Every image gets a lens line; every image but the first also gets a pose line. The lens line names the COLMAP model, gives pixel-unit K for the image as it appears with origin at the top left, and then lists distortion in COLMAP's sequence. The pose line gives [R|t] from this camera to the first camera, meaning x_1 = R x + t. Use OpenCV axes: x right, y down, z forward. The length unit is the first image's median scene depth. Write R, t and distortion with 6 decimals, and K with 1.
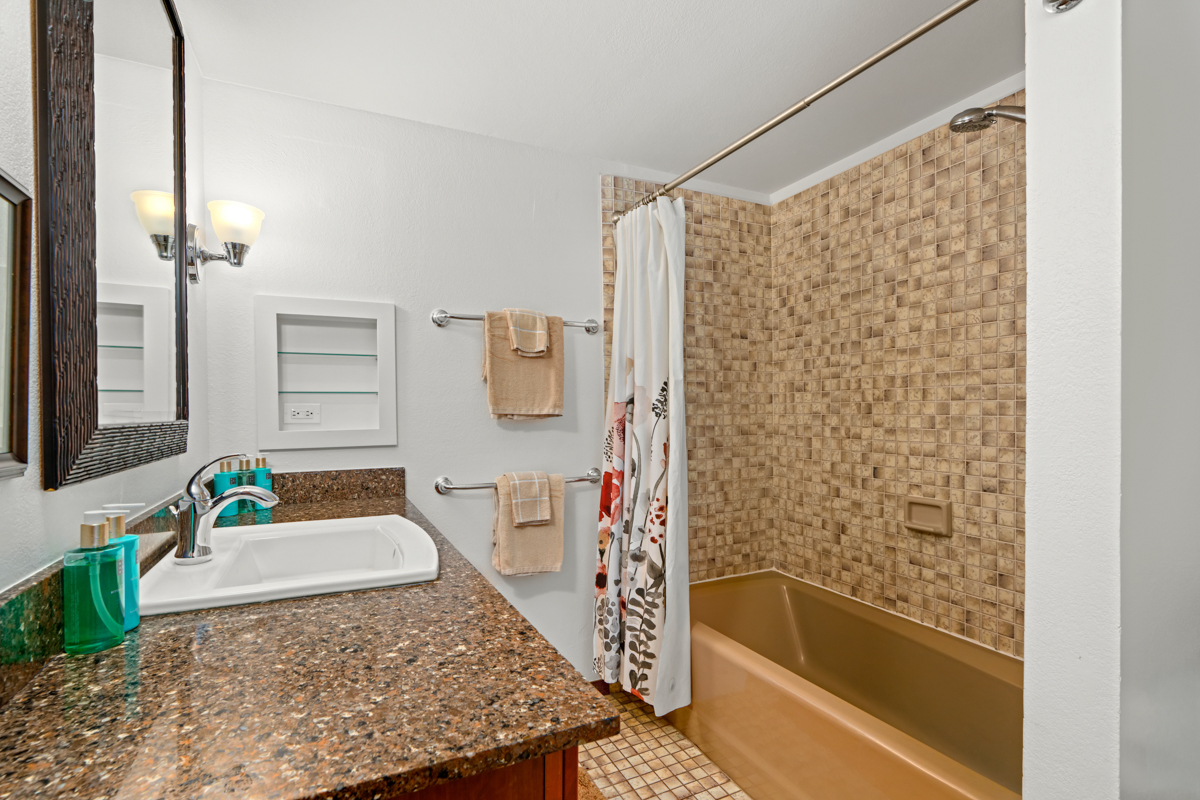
lens RADIAL K [[571.7, 0, 590.2], [0, 571.7, 410.8], [0, 0, 1]] dist [0.003706, 0.000588]
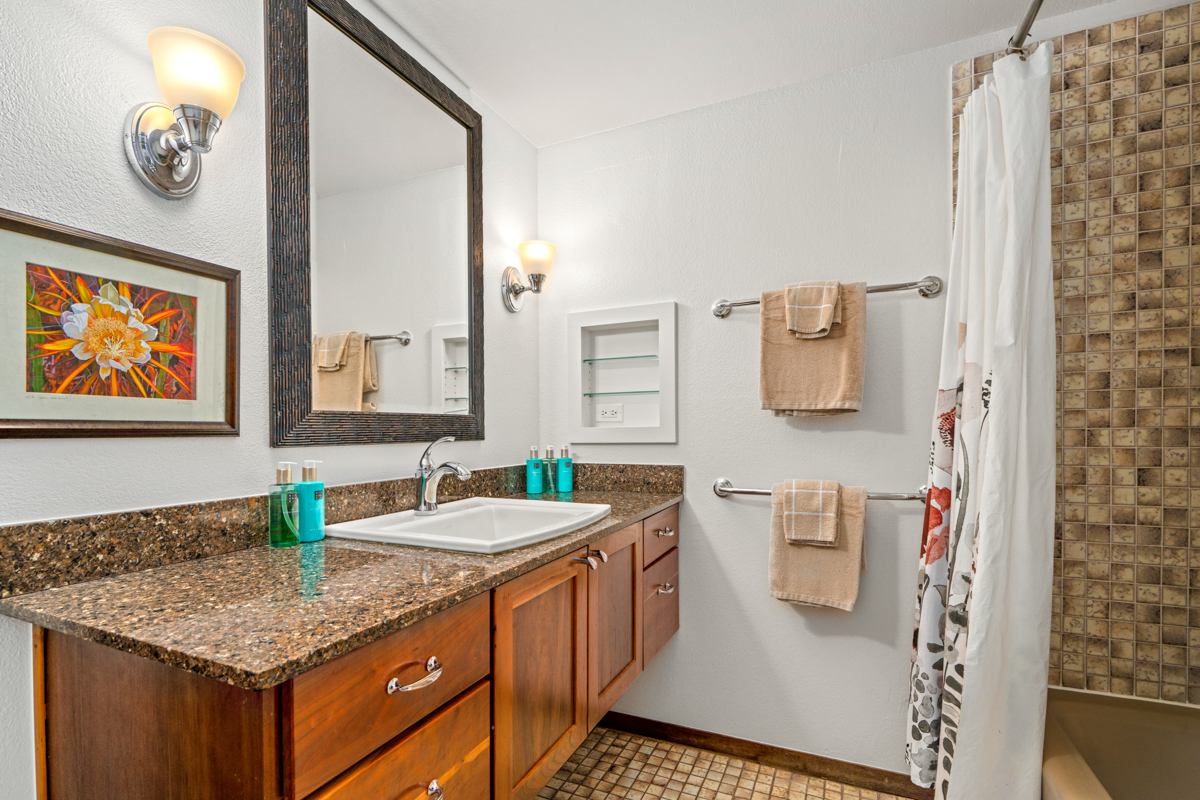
lens RADIAL K [[571.7, 0, 552.6], [0, 571.7, 430.2], [0, 0, 1]] dist [0.003706, 0.000588]
pose [[0.623259, 0.006703, -0.781987, 0.304785], [0.003920, 0.999924, 0.011696, 0.024892], [0.782006, -0.010355, 0.623185, 0.205690]]
